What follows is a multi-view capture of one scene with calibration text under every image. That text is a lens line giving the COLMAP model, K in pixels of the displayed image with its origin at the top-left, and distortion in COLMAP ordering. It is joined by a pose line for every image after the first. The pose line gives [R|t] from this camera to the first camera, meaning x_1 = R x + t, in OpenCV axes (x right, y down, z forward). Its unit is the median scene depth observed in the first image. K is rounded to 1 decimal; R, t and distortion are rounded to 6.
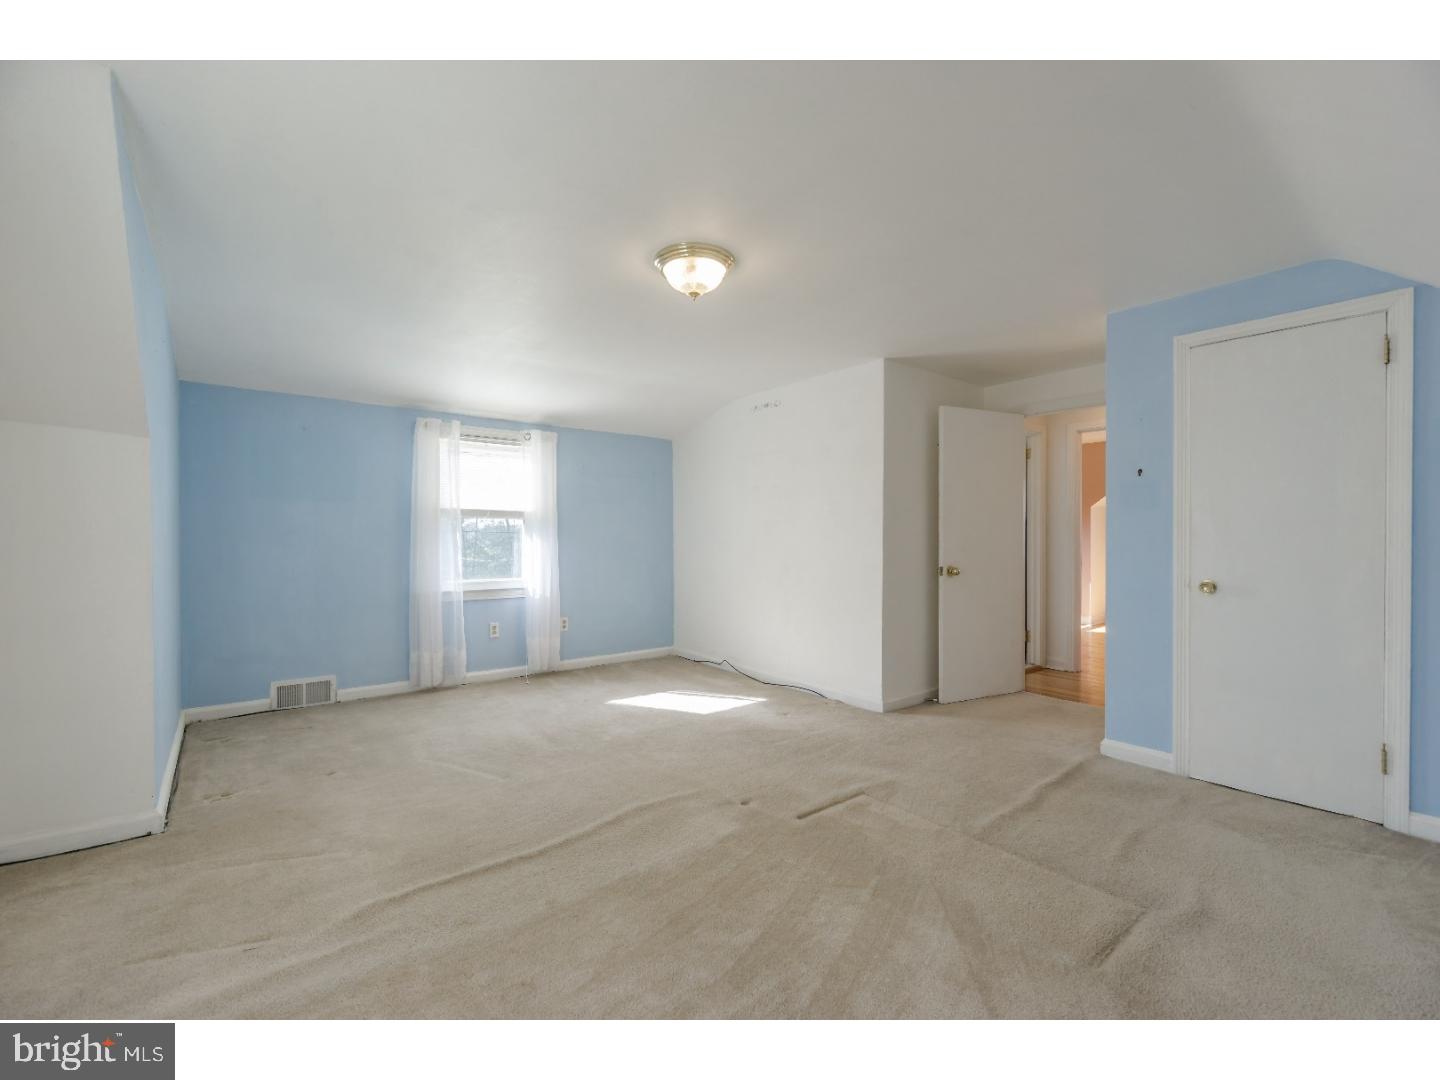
lens RADIAL K [[615.8, 0, 720.0], [0, 615.8, 540.0], [0, 0, 1]] dist [-0.003792, 0.000394]
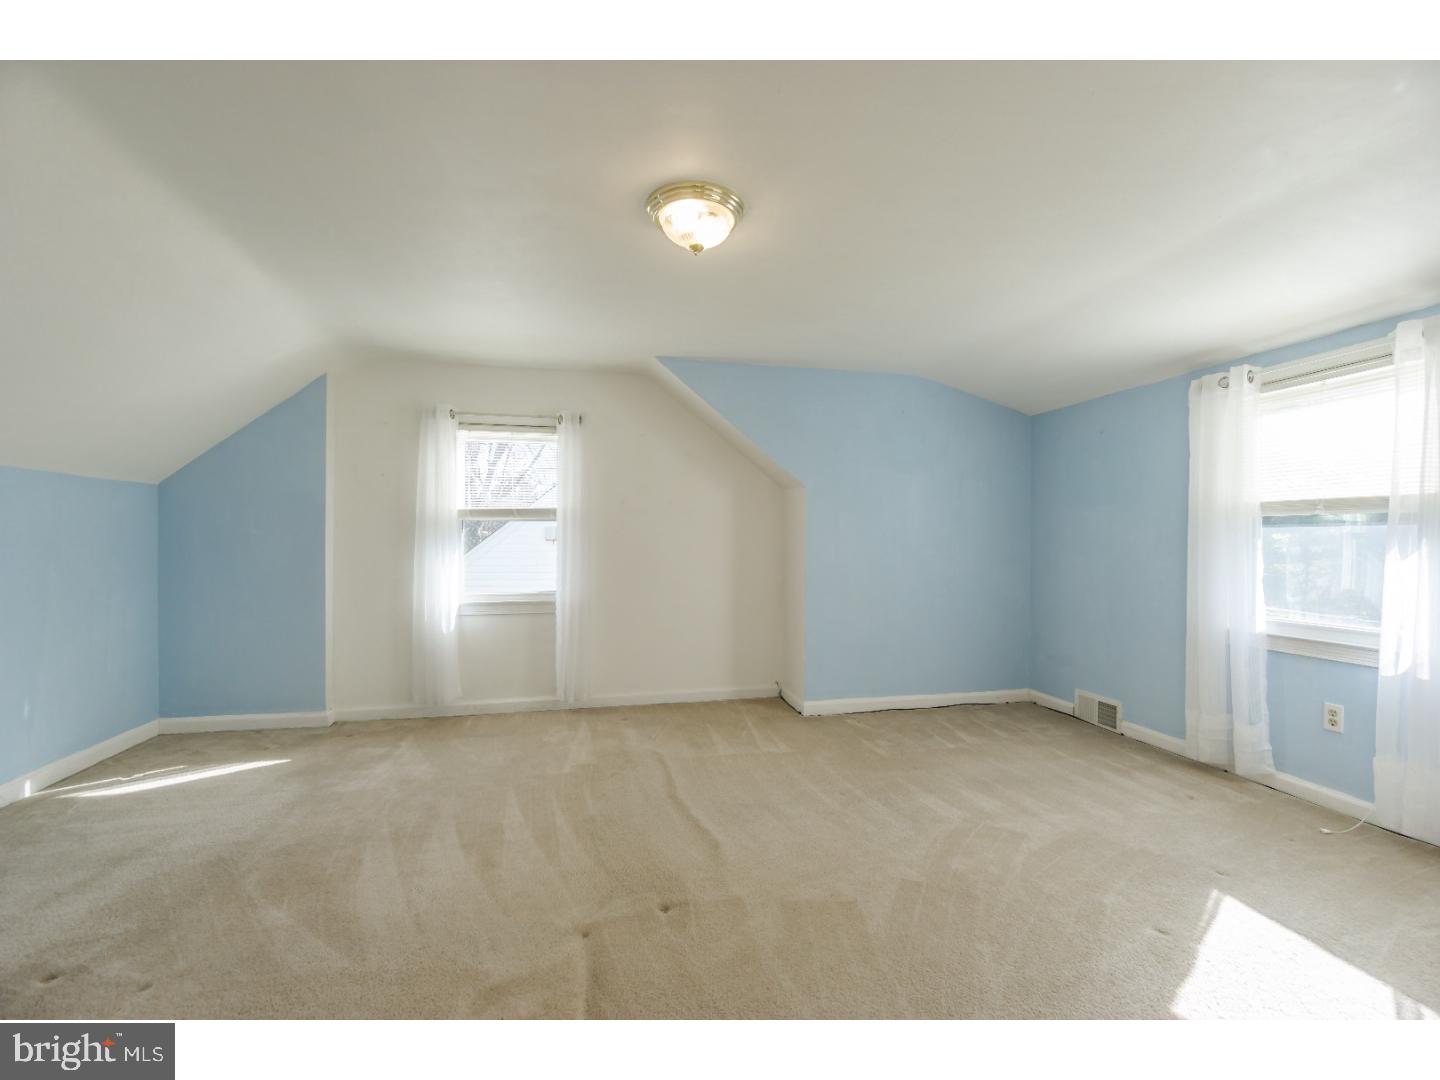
lens RADIAL K [[615.8, 0, 720.0], [0, 615.8, 540.0], [0, 0, 1]] dist [-0.003792, 0.000394]
pose [[-0.429027, -0.007522, -0.903260, 0.384076], [-0.013871, 0.999902, -0.001738, -0.003157], [0.903185, 0.011783, -0.429090, 0.786348]]
